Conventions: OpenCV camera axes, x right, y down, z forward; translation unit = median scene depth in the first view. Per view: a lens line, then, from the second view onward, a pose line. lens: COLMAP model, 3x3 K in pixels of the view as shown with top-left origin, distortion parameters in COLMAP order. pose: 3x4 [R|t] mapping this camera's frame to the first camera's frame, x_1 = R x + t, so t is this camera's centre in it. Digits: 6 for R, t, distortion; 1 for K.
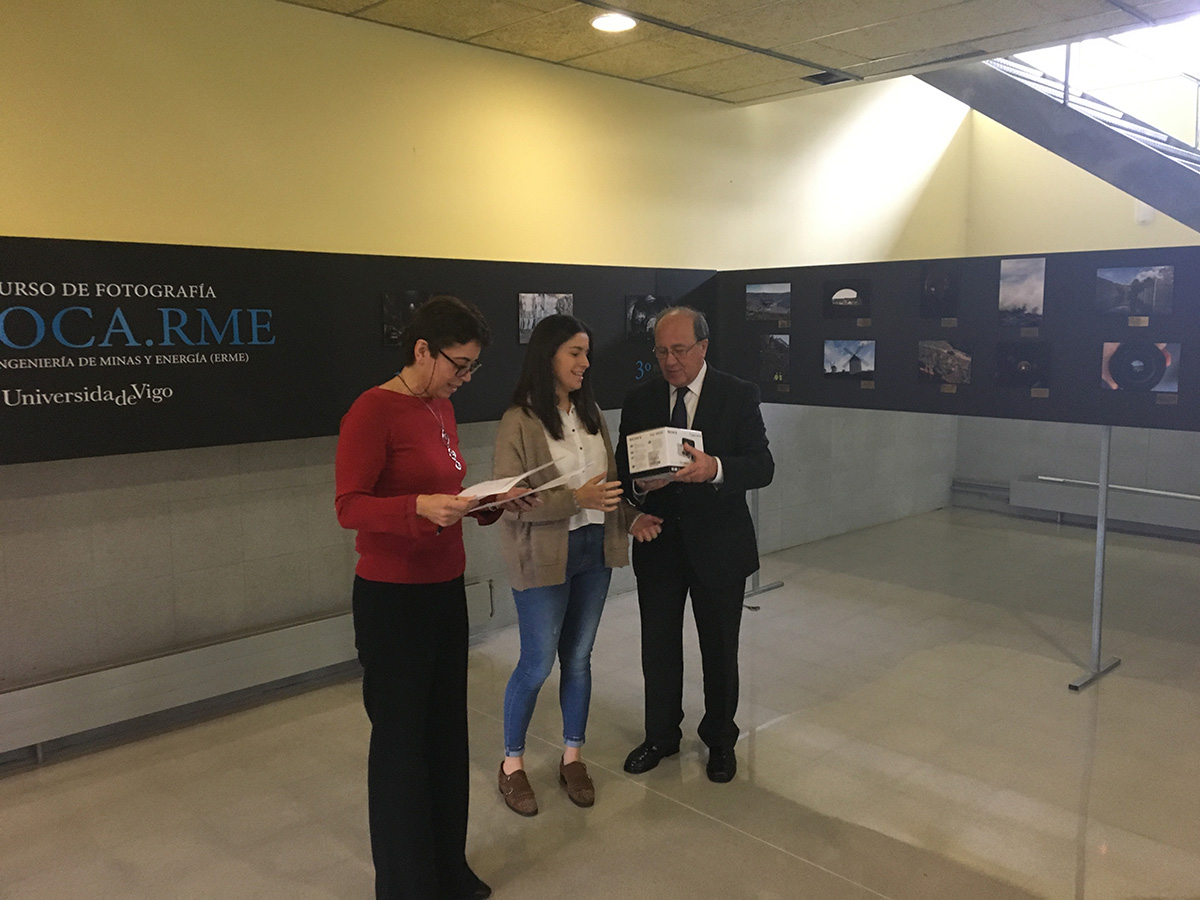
lens RADIAL K [[1006.8, 0, 600.0], [0, 1006.8, 450.0], [0, 0, 1]] dist [0.097567, -0.144672]
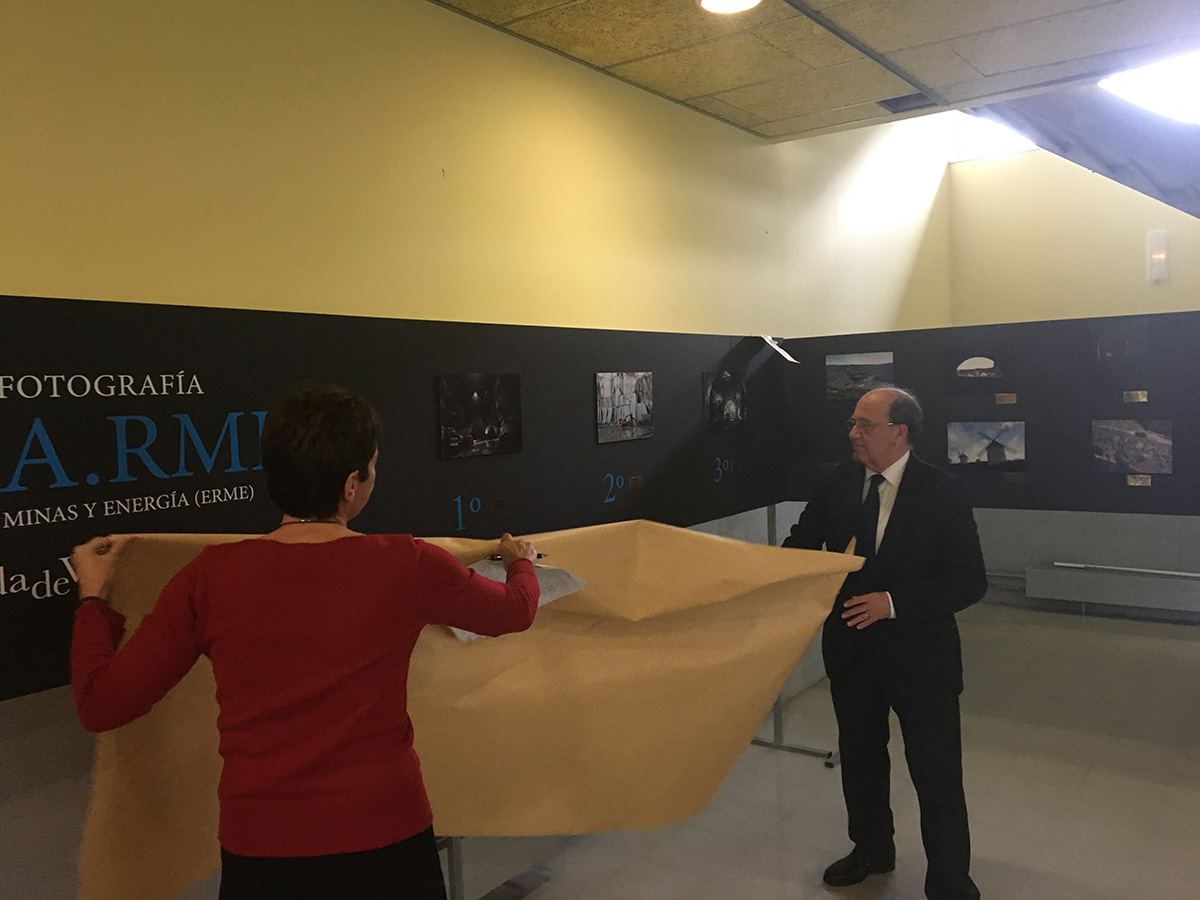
lens RADIAL K [[1006.8, 0, 600.0], [0, 1006.8, 450.0], [0, 0, 1]] dist [0.097567, -0.144672]
pose [[0.982402, -0.039517, 0.182551, -0.216723], [0.053267, 0.996050, -0.071039, -0.053242], [-0.179022, 0.079513, 0.980627, 0.325105]]
